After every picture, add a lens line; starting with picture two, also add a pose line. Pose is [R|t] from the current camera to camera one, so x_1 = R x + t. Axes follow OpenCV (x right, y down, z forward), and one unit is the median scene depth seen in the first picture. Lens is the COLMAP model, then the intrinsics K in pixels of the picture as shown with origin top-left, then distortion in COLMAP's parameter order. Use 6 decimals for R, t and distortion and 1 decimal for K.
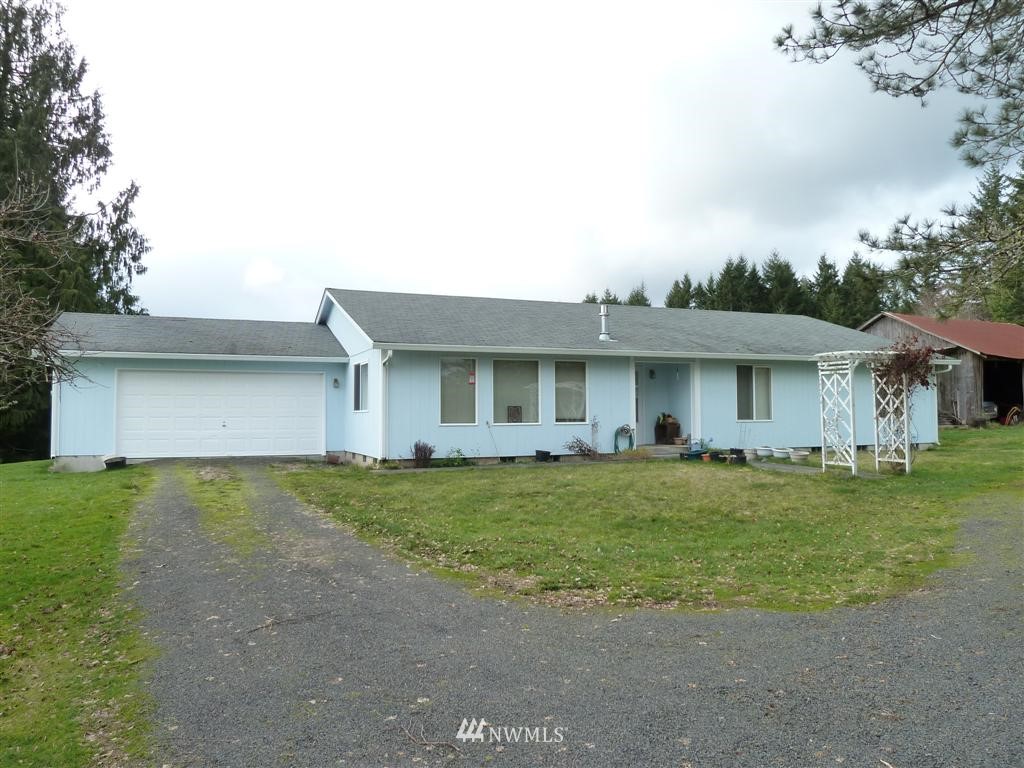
lens RADIAL K [[773.7, 0, 512.0], [0, 773.7, 384.1], [0, 0, 1]] dist [-0.032205, -0.000224]
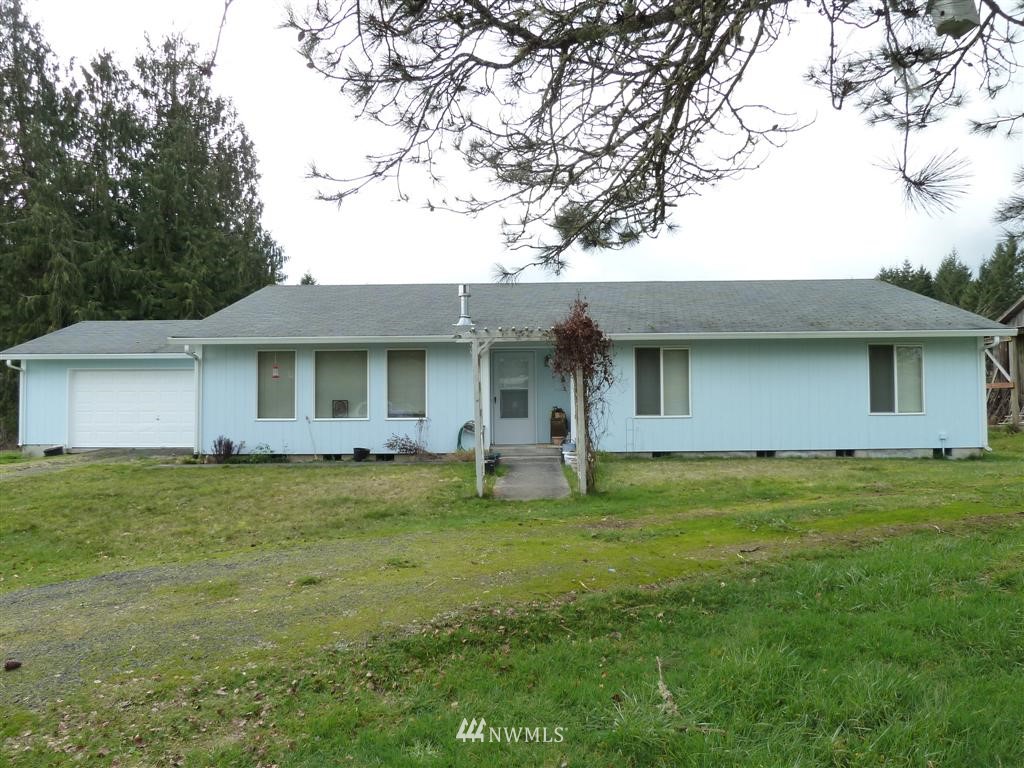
lens RADIAL K [[773.7, 0, 514.1], [0, 773.7, 382.6], [0, 0, 1]] dist [-0.032205, -0.000224]
pose [[0.909364, -0.014224, -0.415757, 0.566745], [0.018802, 0.999799, 0.006920, 0.004779], [0.415575, -0.014110, 0.909449, 0.232991]]
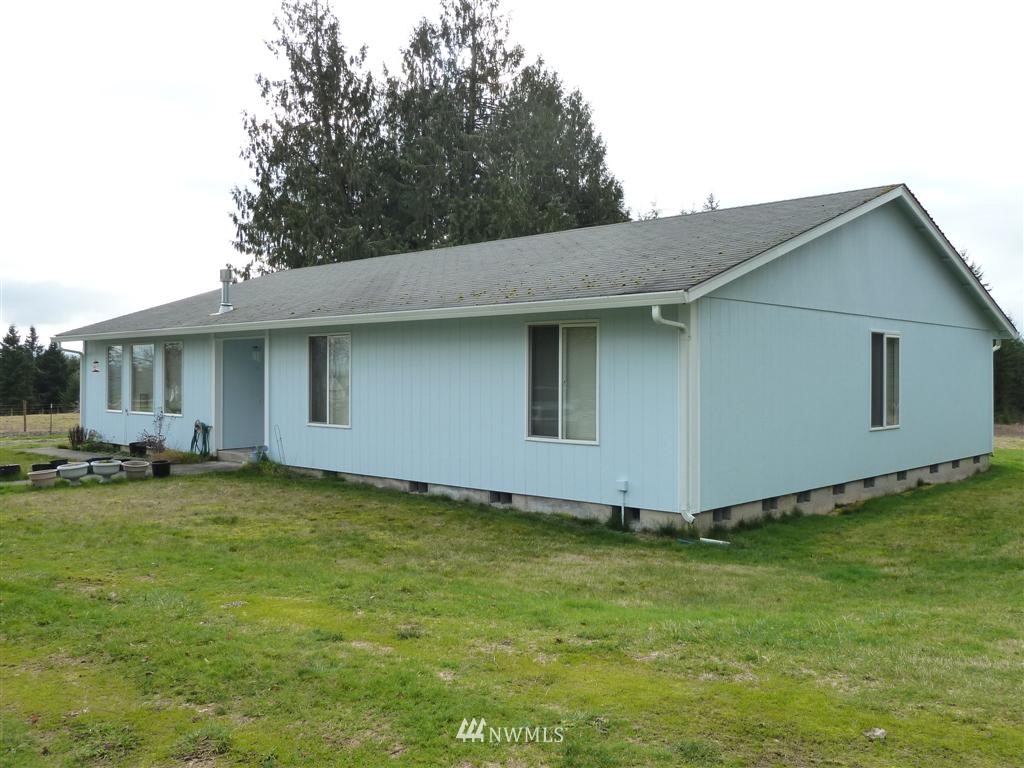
lens RADIAL K [[897.4, 0, 511.5], [0, 897.4, 382.1], [0, 0, 1]] dist [-0.002423, -0.015048]
pose [[0.421059, 0.009729, -0.906981, 1.136643], [0.025123, 0.999434, 0.022384, 0.000728], [0.906685, -0.032211, 0.420576, 0.928688]]
